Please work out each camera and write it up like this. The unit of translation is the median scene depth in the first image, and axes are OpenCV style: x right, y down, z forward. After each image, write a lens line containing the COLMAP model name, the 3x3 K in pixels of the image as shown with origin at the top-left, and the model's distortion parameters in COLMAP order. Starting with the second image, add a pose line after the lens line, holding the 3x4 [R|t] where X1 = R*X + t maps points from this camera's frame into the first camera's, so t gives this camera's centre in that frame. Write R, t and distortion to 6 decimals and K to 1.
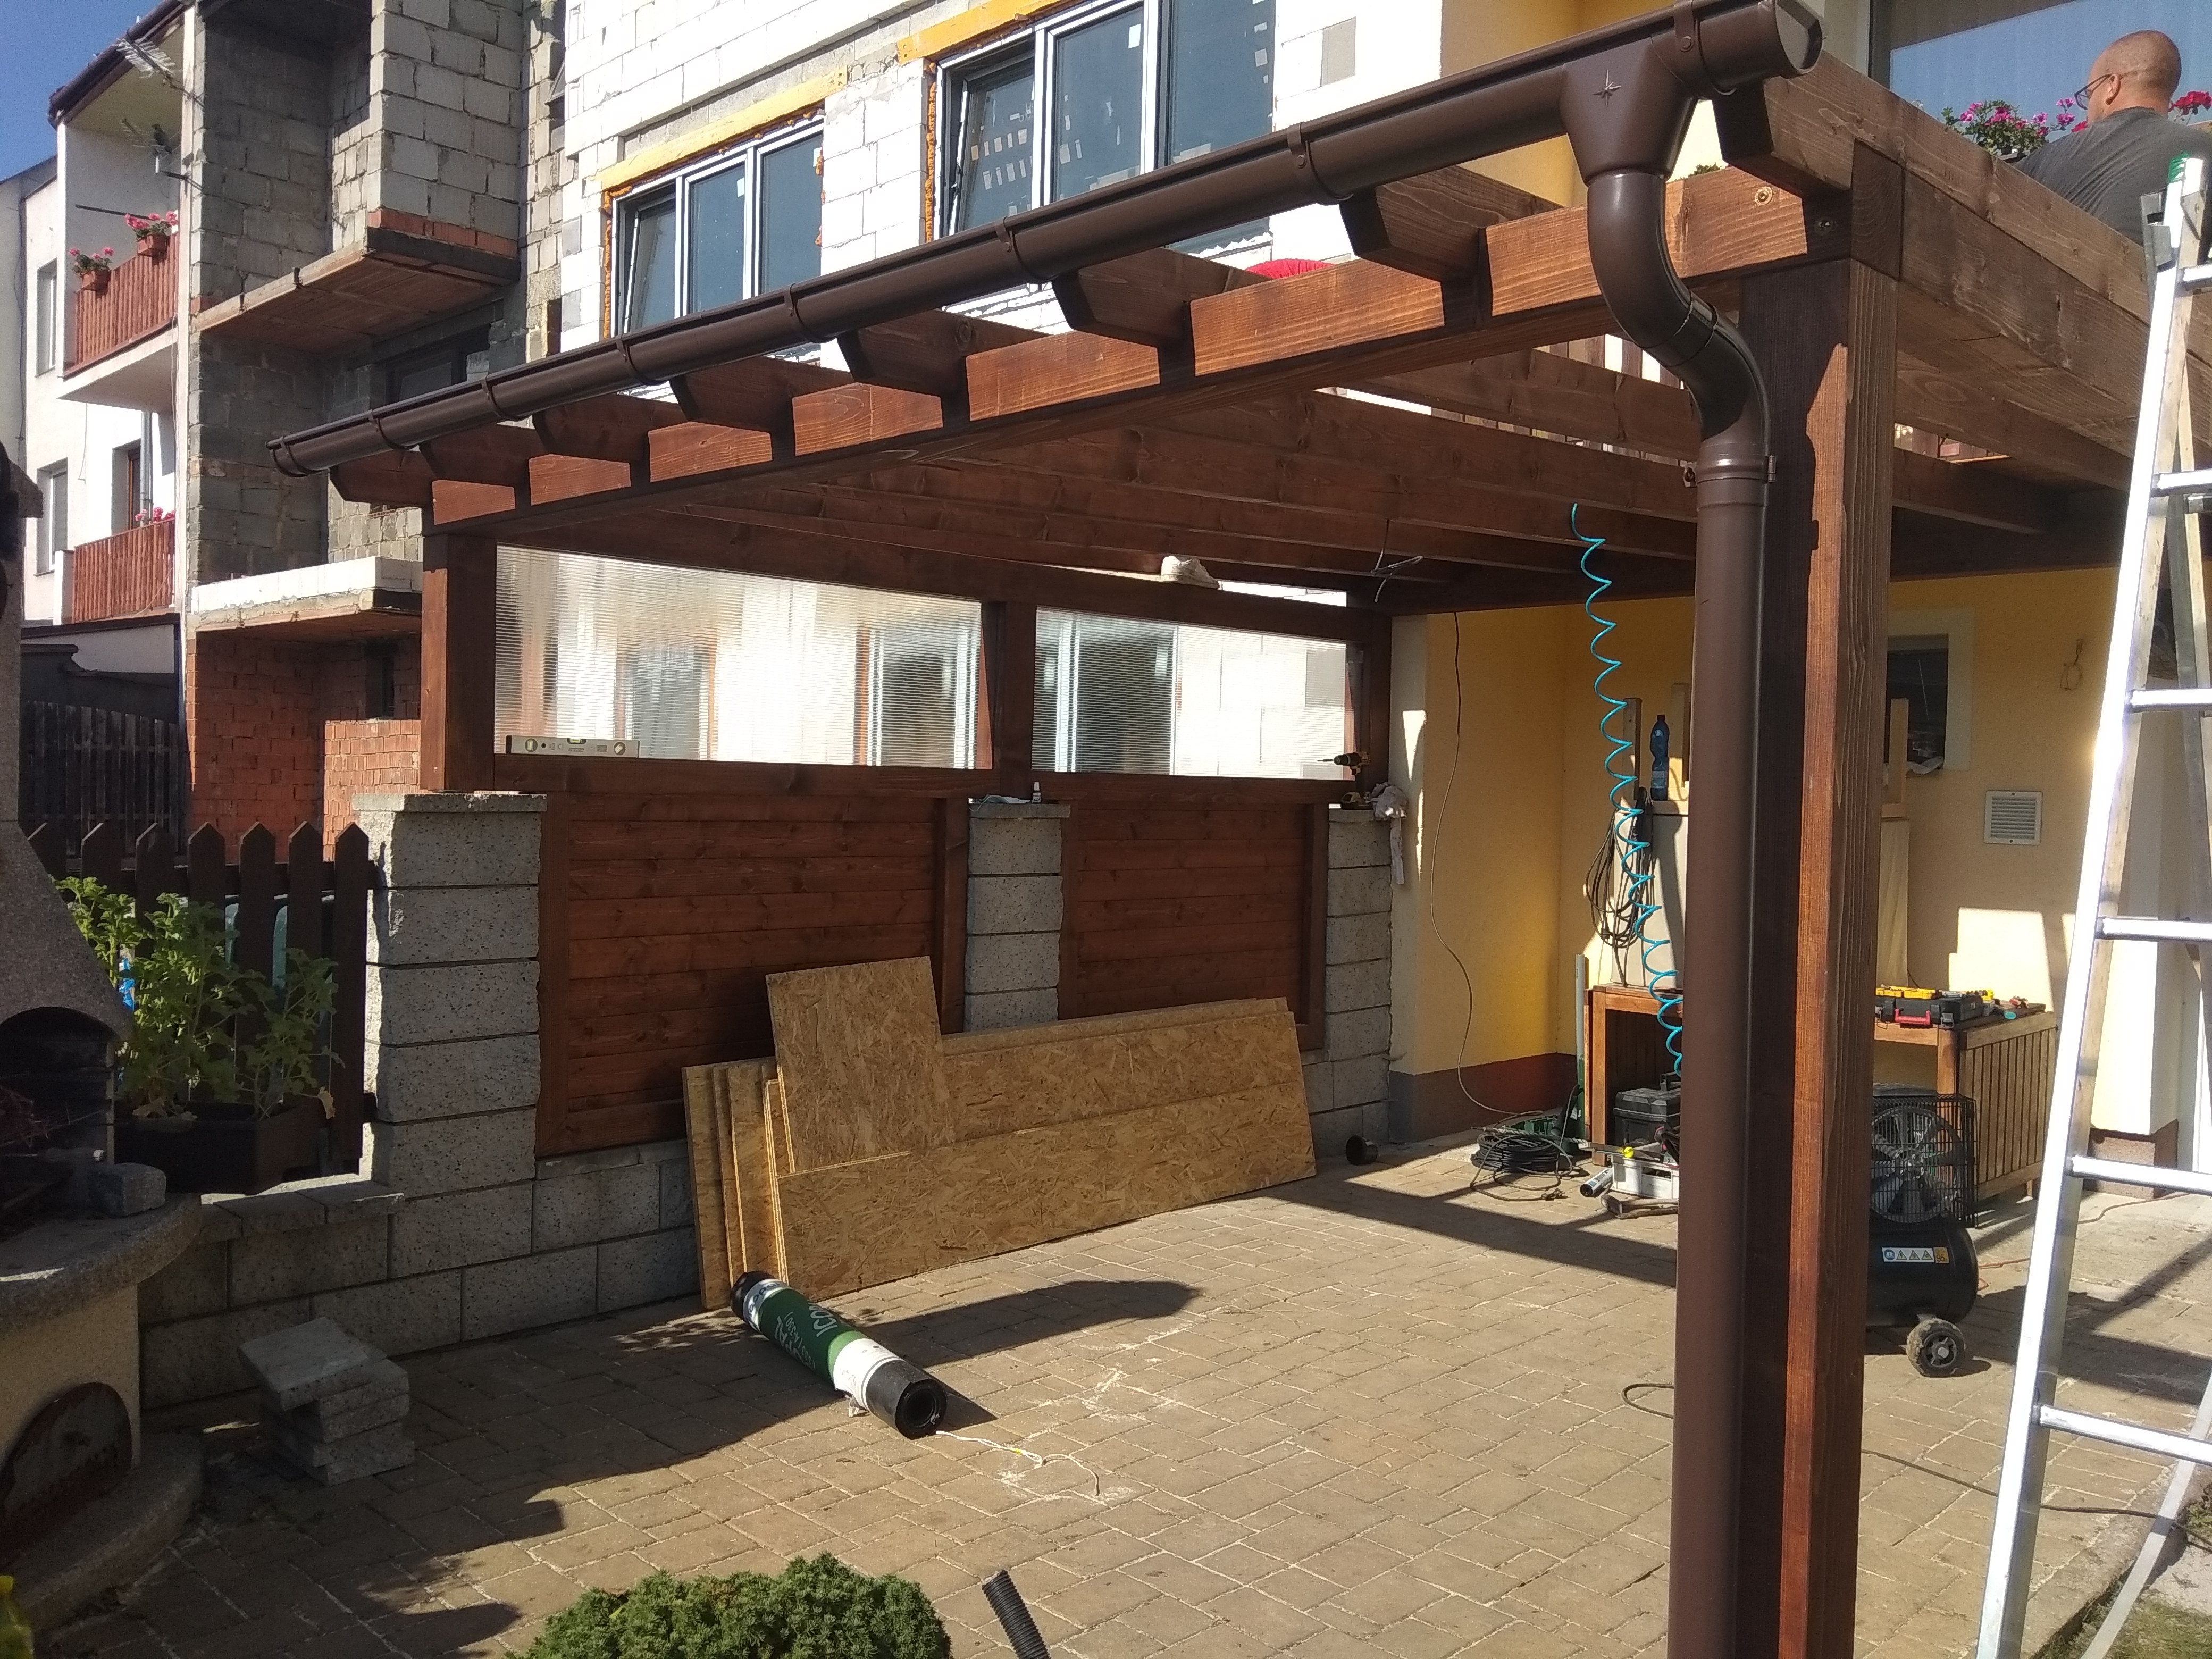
lens RADIAL K [[1804.1, 0, 1106.0], [0, 1804.1, 829.5], [0, 0, 1]] dist [0.104222, -0.181478]
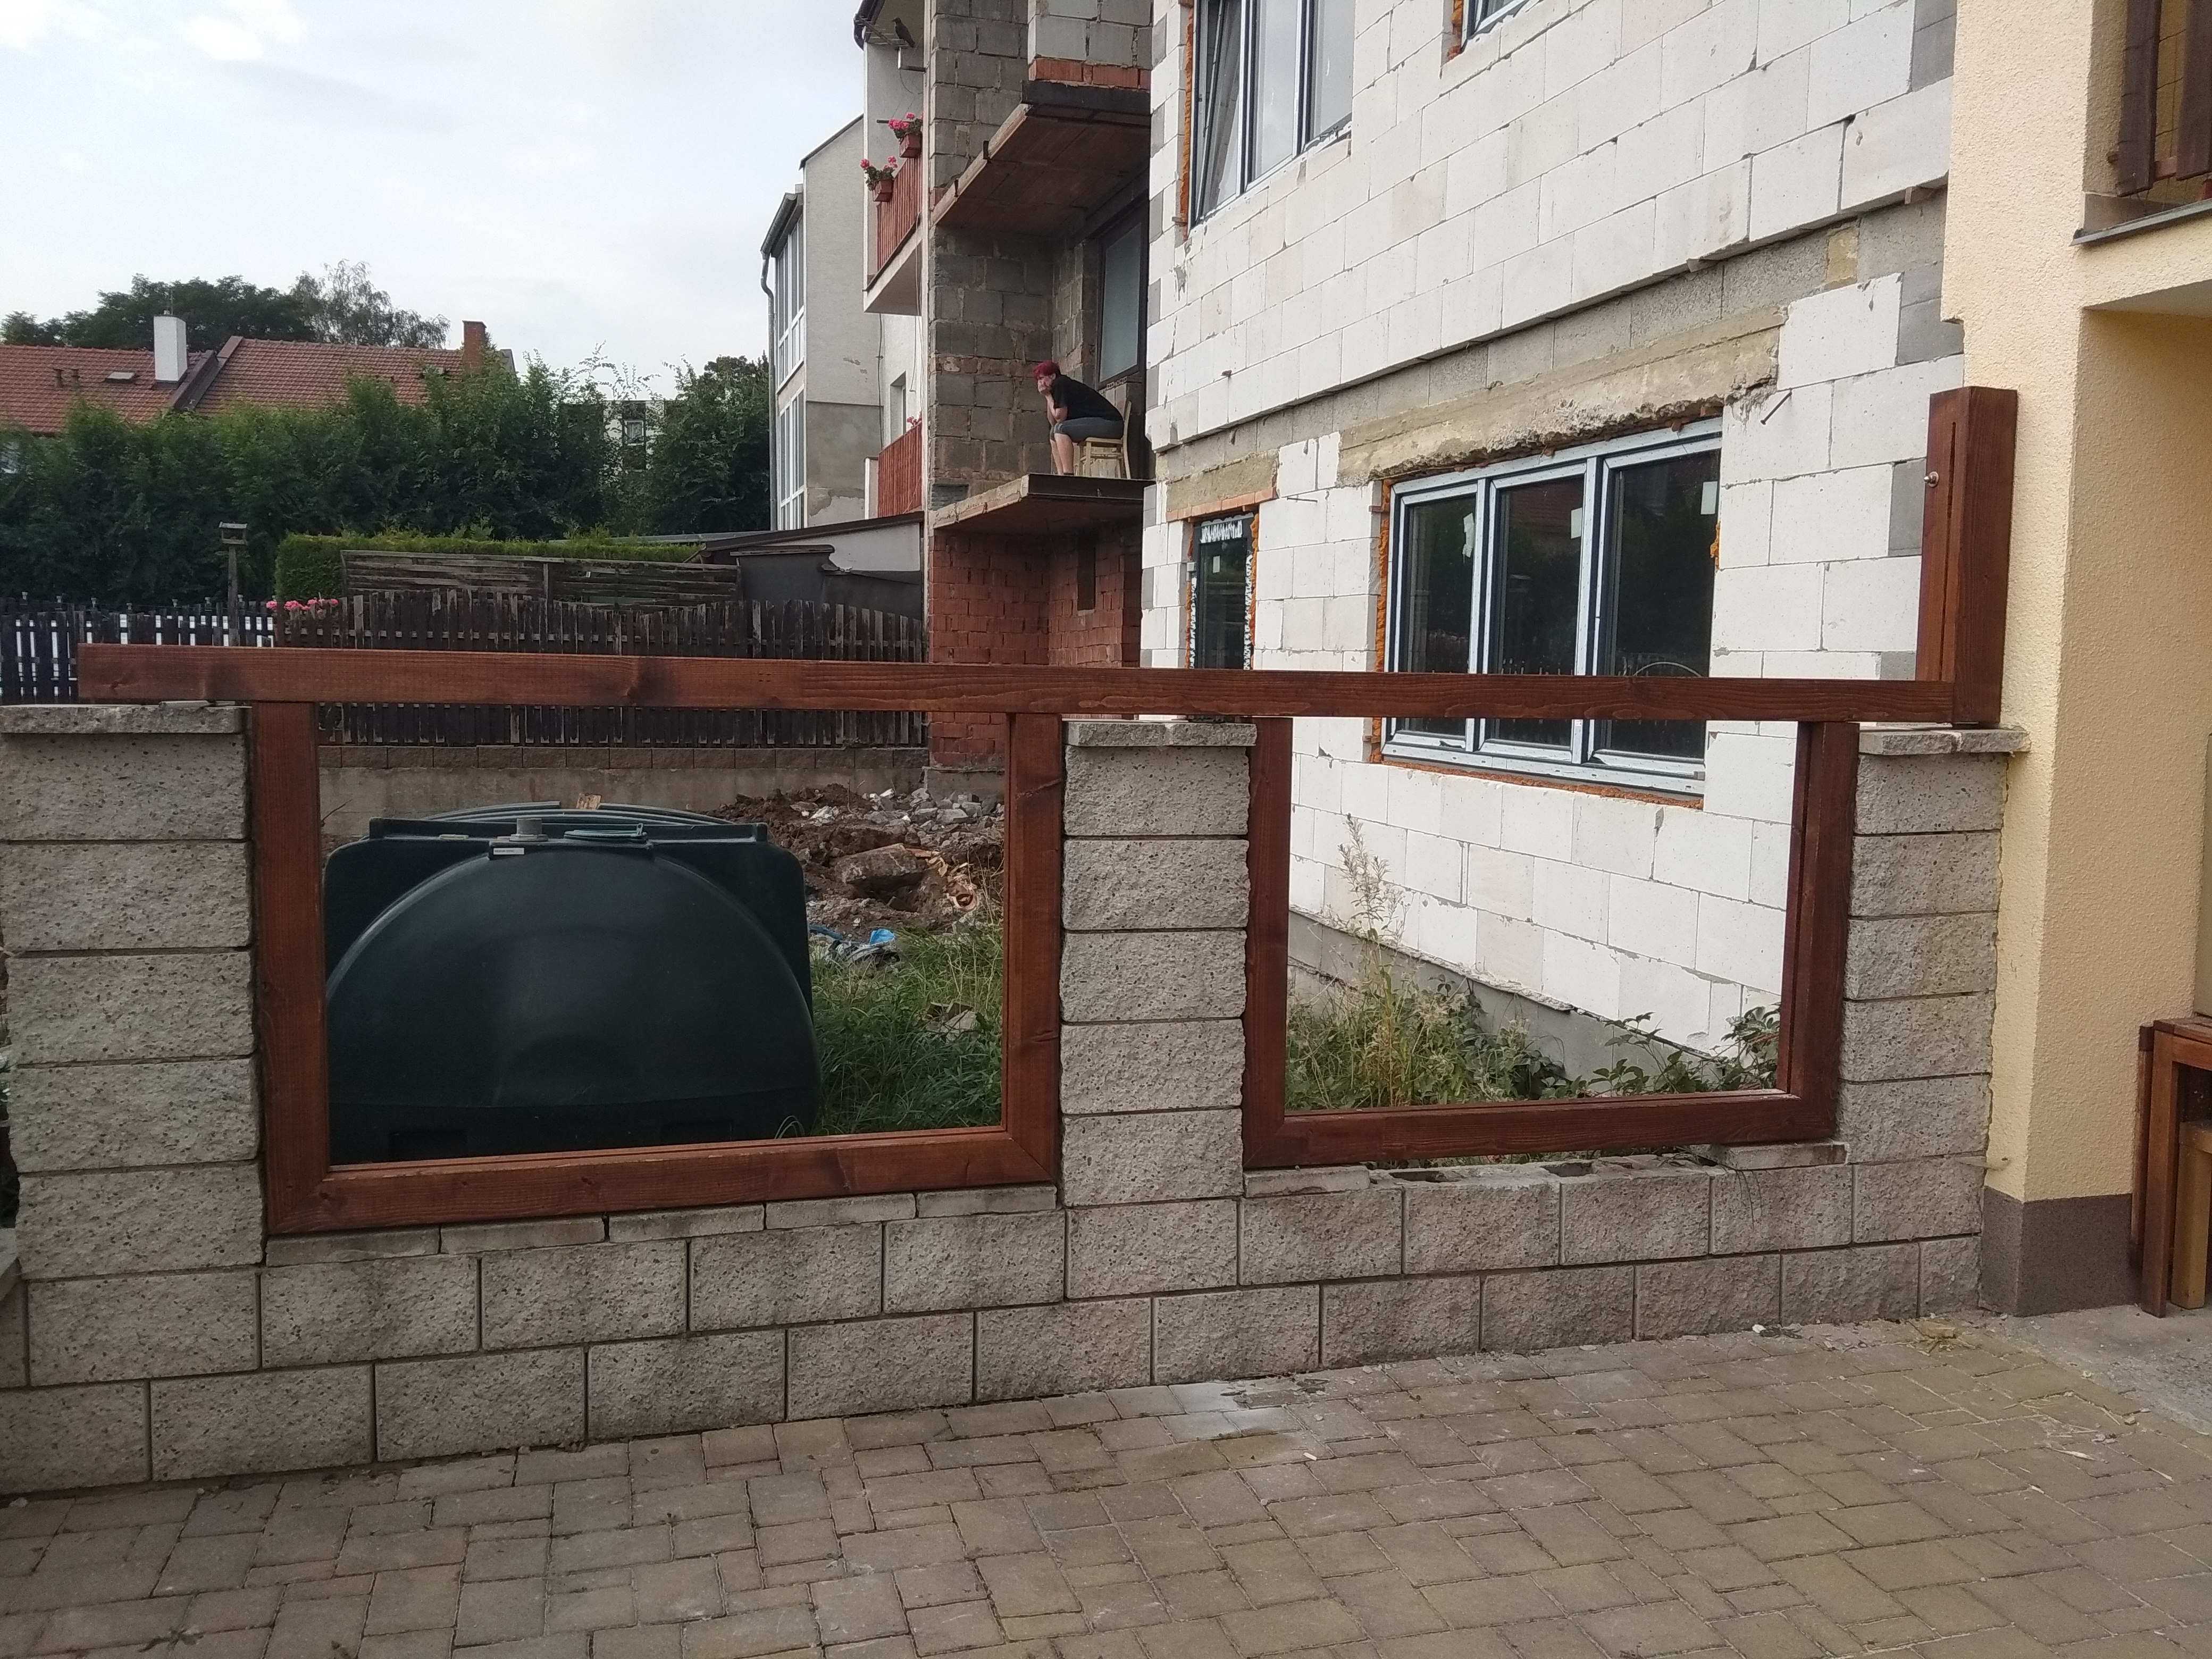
lens RADIAL K [[1806.2, 0, 1099.6], [0, 1806.2, 829.4], [0, 0, 1]] dist [0.084439, -0.140411]
pose [[0.875137, 0.042260, -0.482027, 0.229510], [-0.013325, 0.997906, 0.063296, -0.016295], [0.483692, -0.048970, 0.873867, 0.440327]]
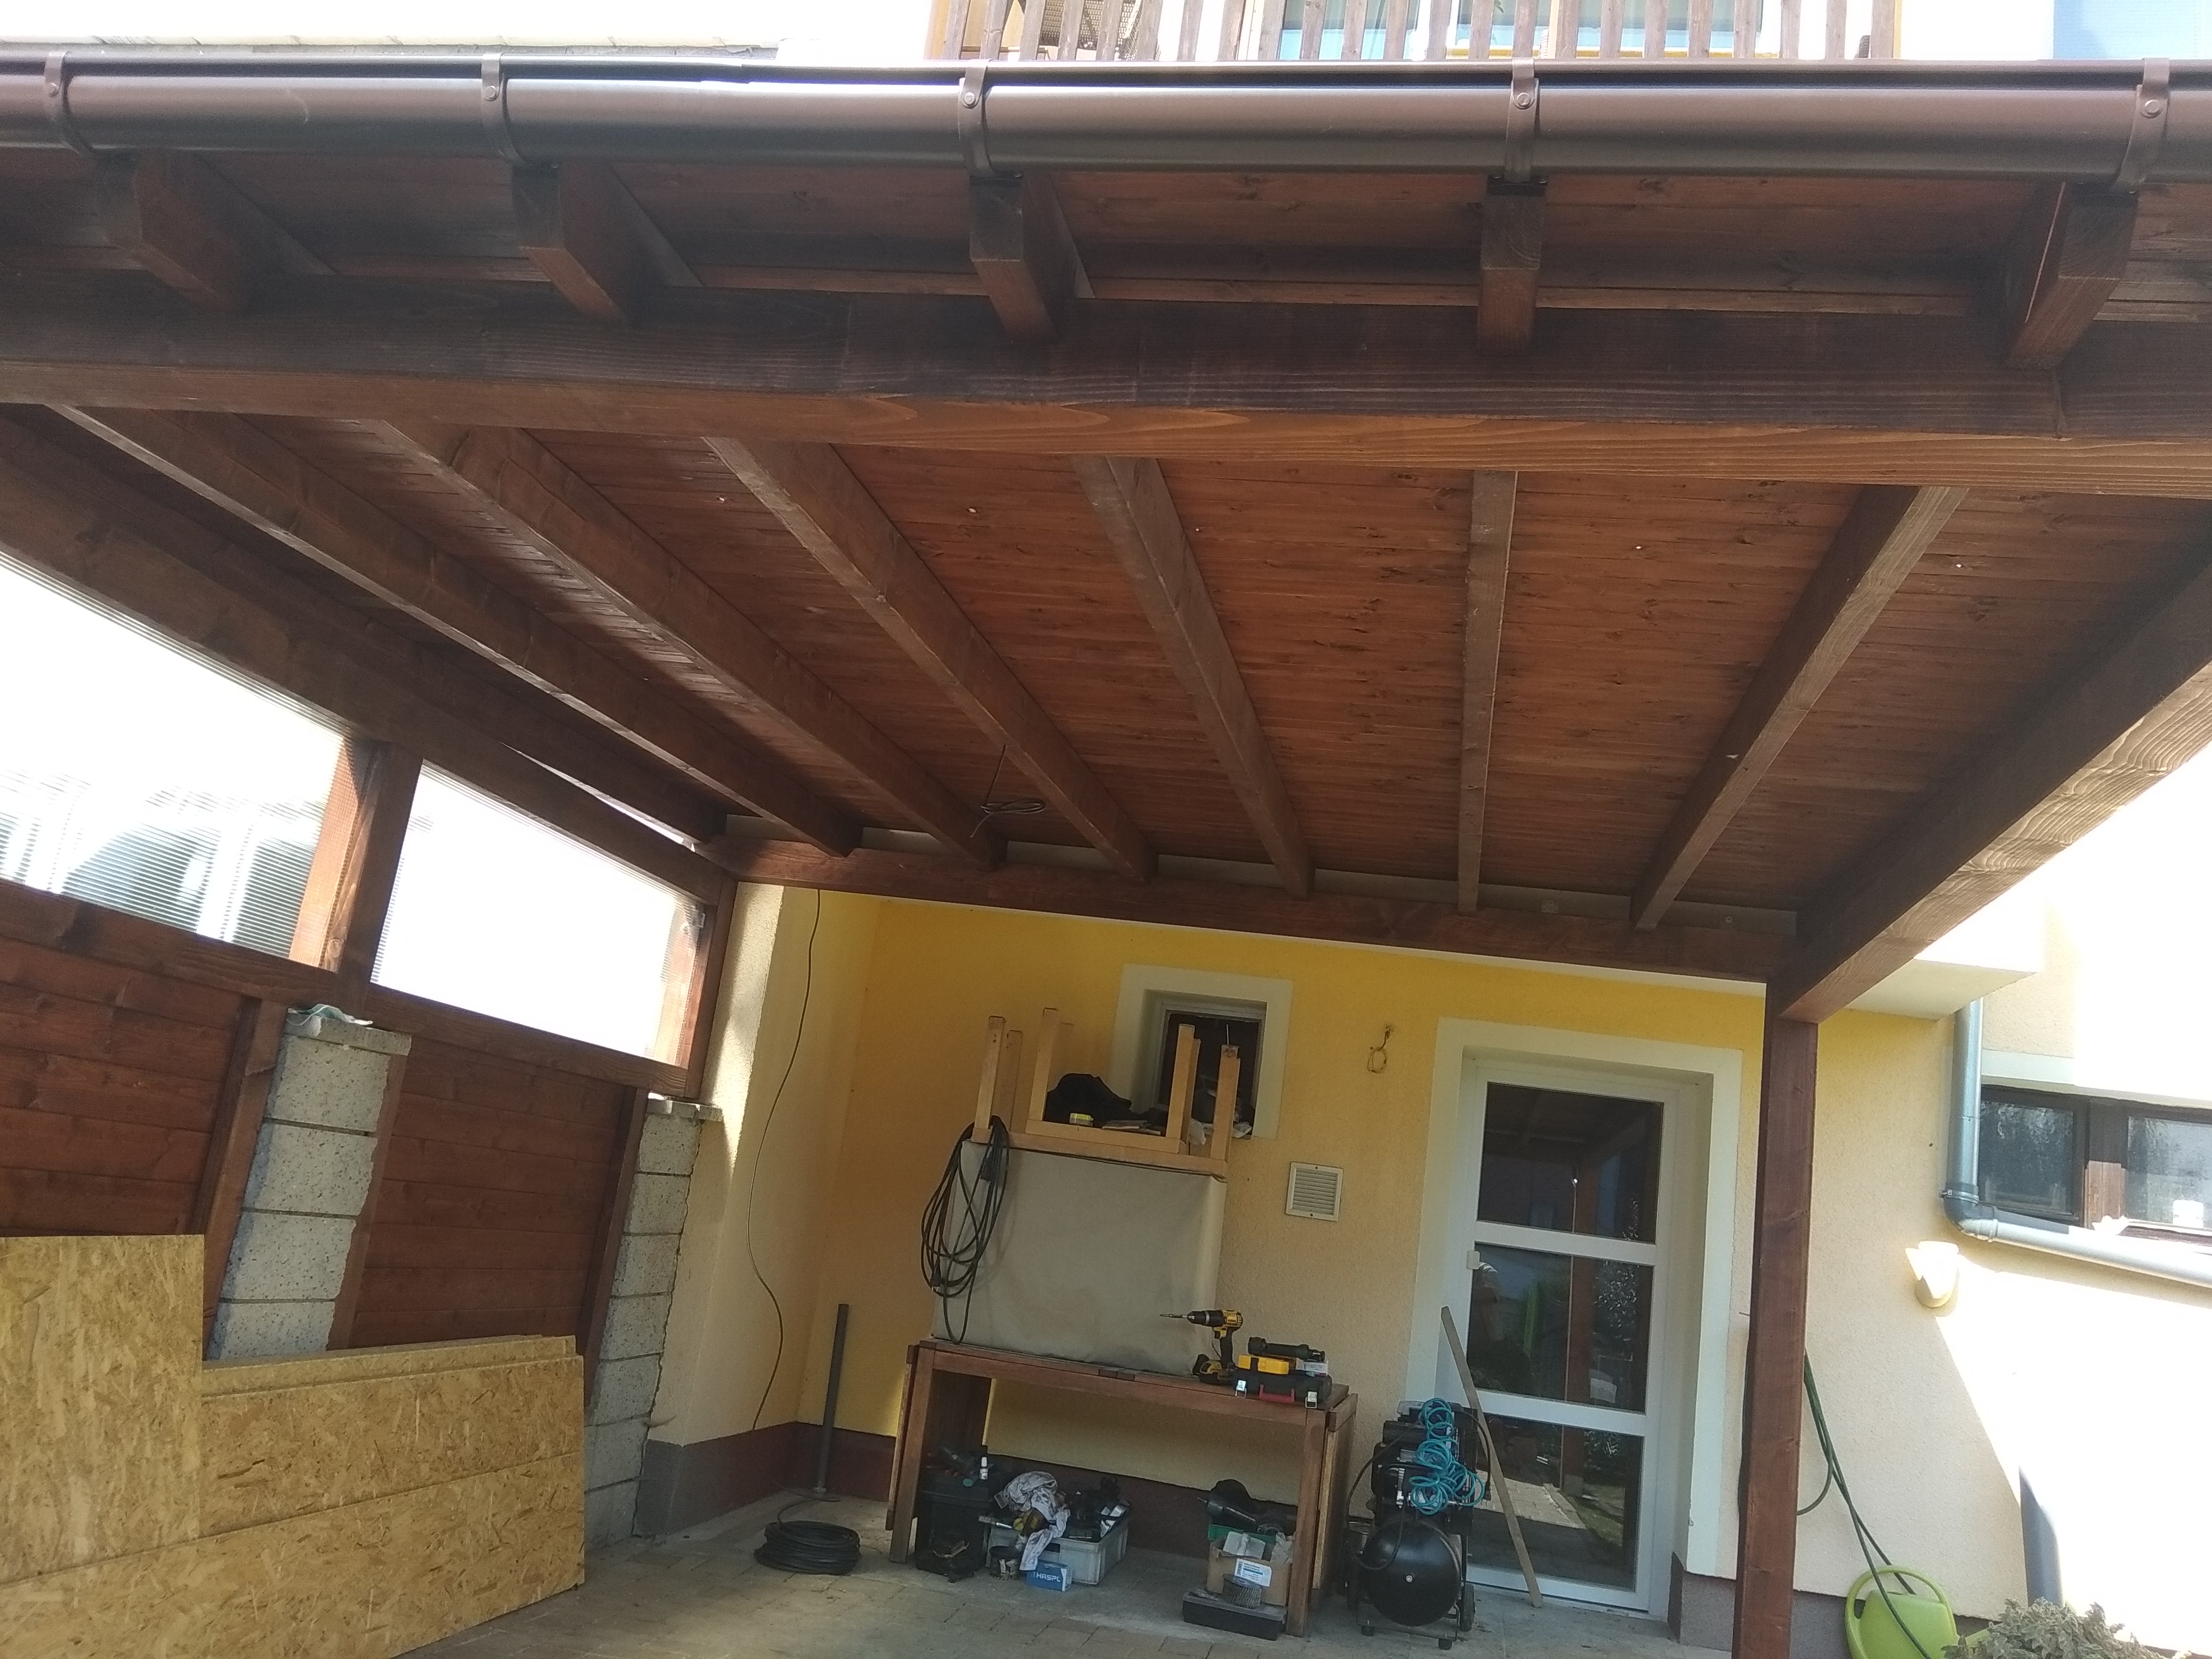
lens RADIAL K [[1795.7, 0, 1111.4], [0, 1795.7, 830.6], [0, 0, 1]] dist [0.089435, -0.147216]
pose [[0.812845, 0.211170, 0.542855, -0.202791], [-0.101583, 0.969080, -0.224865, 0.040221], [-0.573554, 0.127635, 0.809163, 0.250510]]
